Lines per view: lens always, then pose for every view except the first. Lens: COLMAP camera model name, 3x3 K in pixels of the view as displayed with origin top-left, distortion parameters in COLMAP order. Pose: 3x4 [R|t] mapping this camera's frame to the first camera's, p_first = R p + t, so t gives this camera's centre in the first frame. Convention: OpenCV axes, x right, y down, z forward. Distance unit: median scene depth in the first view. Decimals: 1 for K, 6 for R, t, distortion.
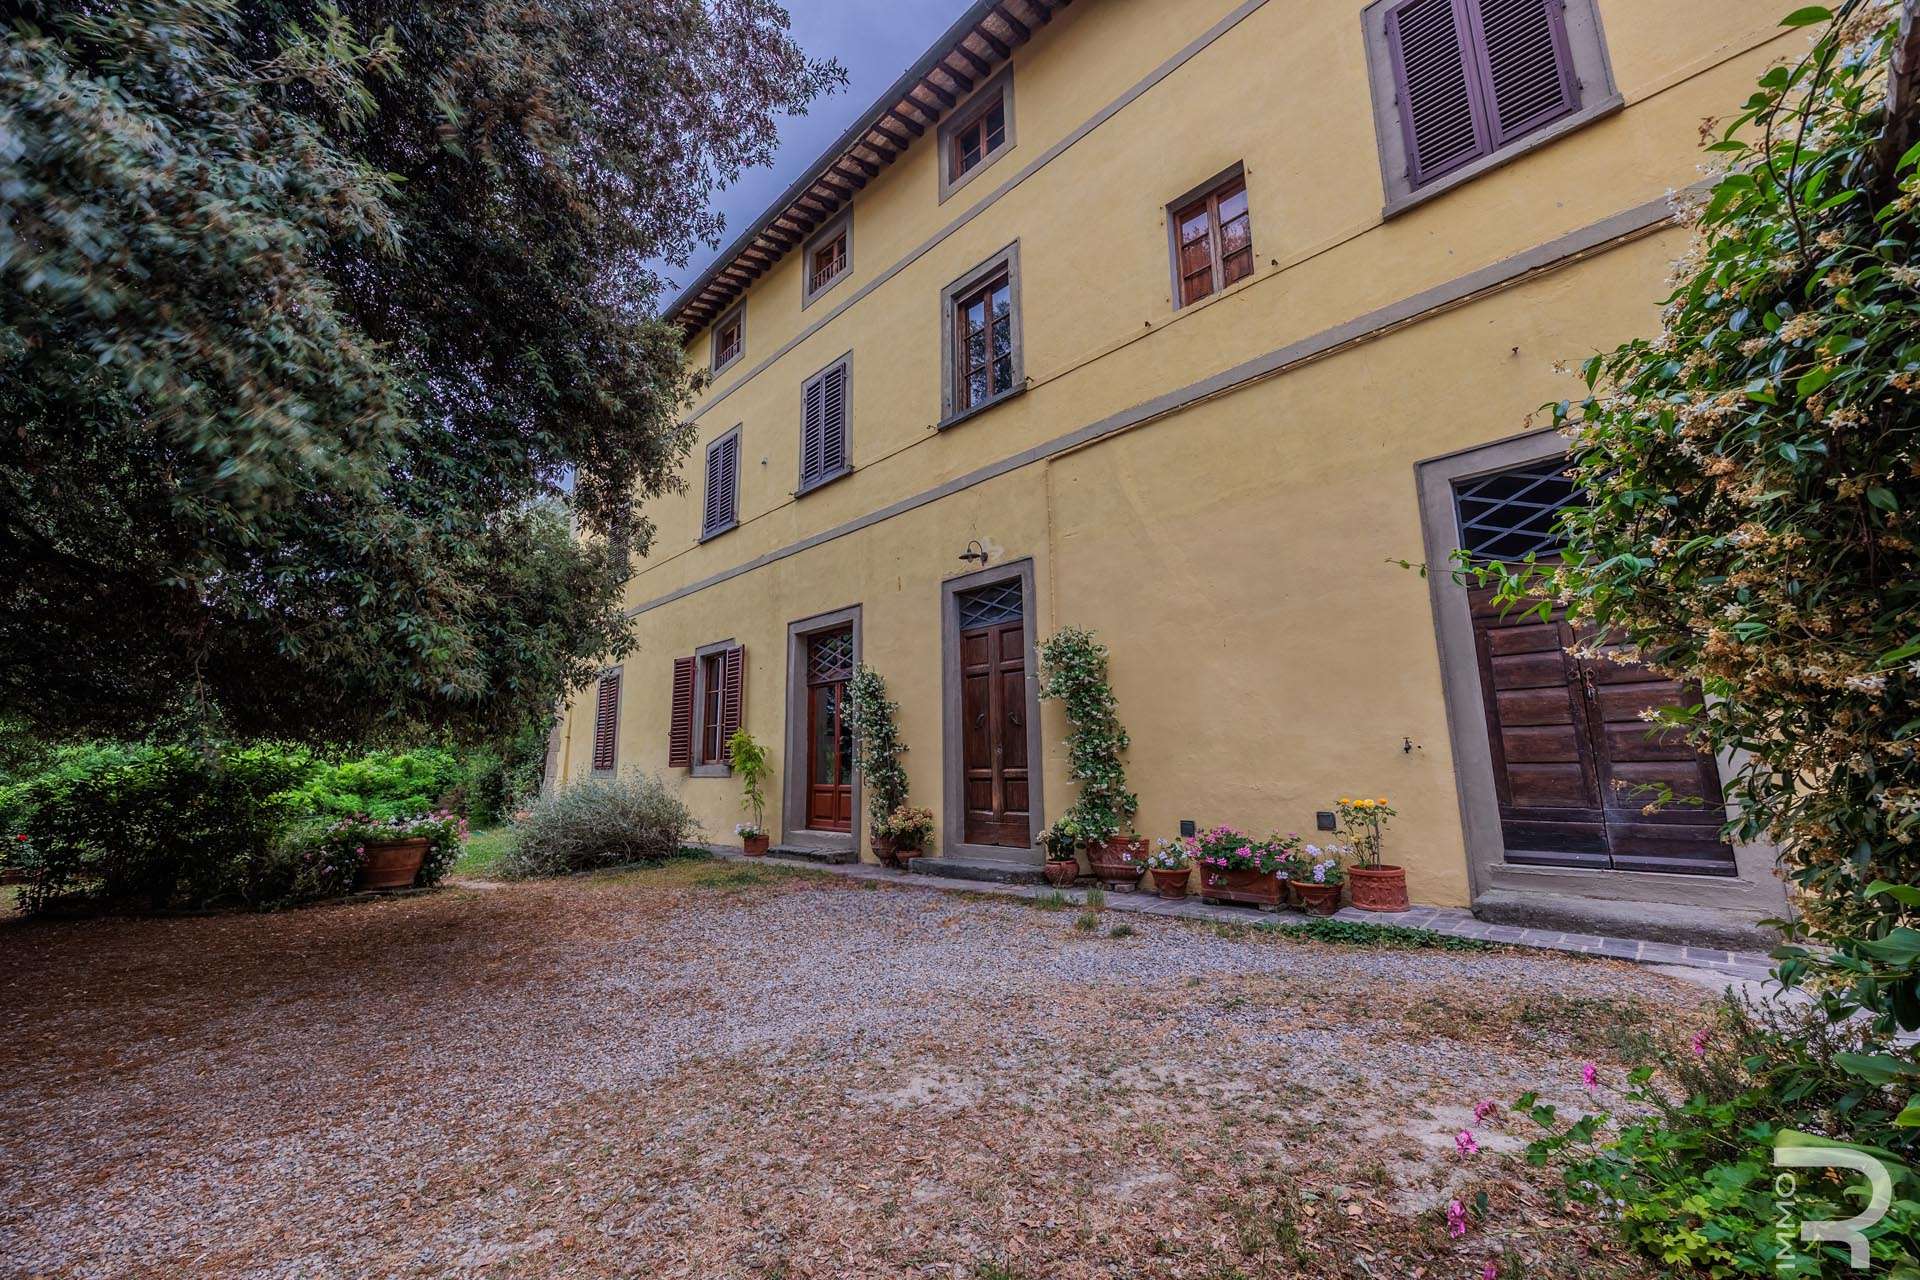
lens RADIAL K [[742.8, 0, 955.4], [0, 742.8, 643.7], [0, 0, 1]] dist [-0.001858, -0.000356]
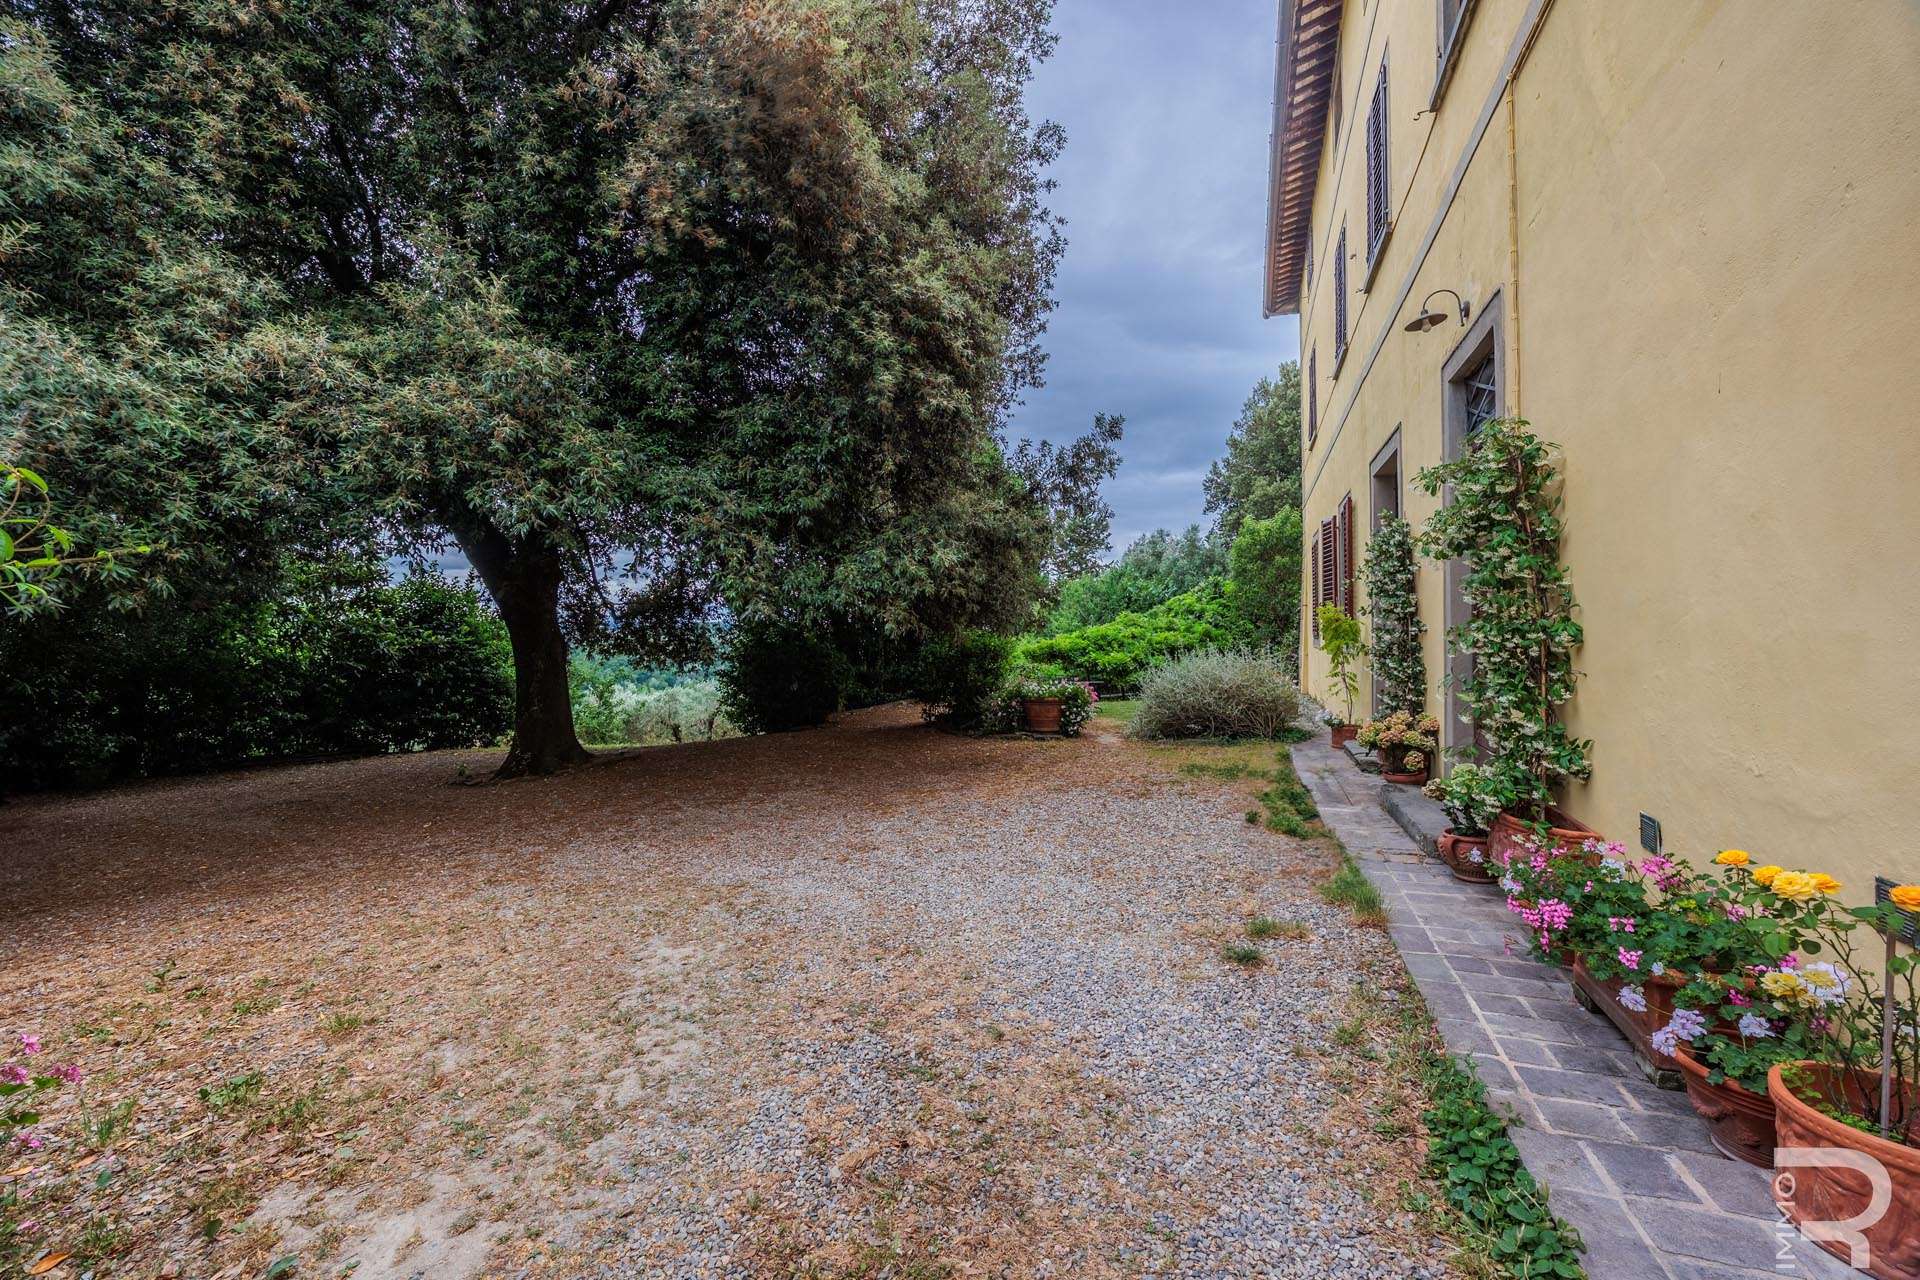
lens RADIAL K [[742.8, 0, 945.9], [0, 742.8, 637.5], [0, 0, 1]] dist [-0.001858, -0.000356]
pose [[0.379070, 0.010118, -0.925313, 0.425549], [0.161465, 0.983877, 0.076905, 0.025719], [0.911172, -0.178558, 0.371325, 0.363983]]
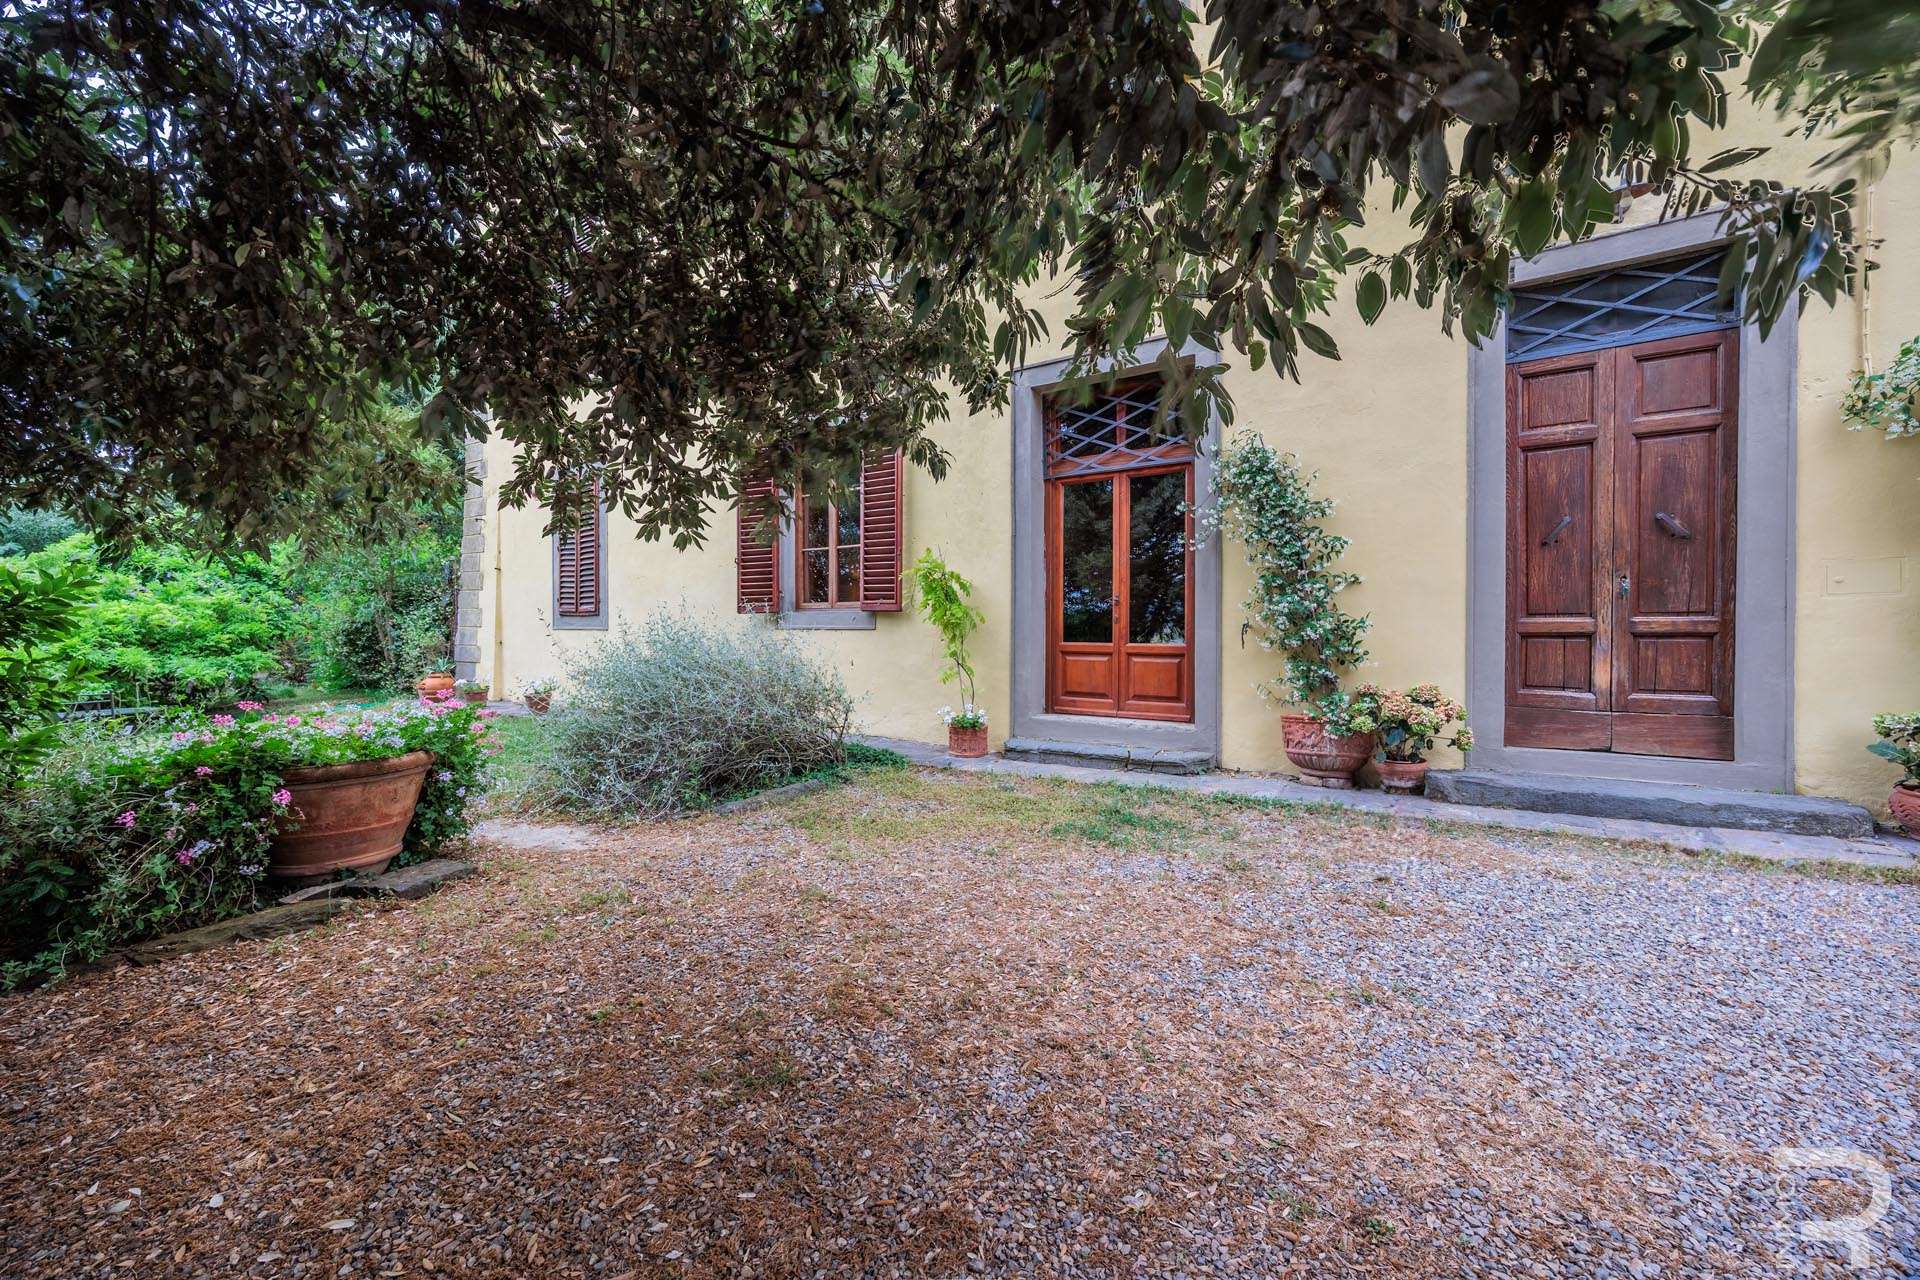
lens RADIAL K [[742.8, 0, 951.1], [0, 742.8, 638.6], [0, 0, 1]] dist [-0.001858, -0.000356]
pose [[0.981520, 0.011107, 0.191039, -0.503698], [-0.045059, 0.983659, 0.174314, 0.107339], [-0.185981, -0.179700, 0.965981, 0.542355]]
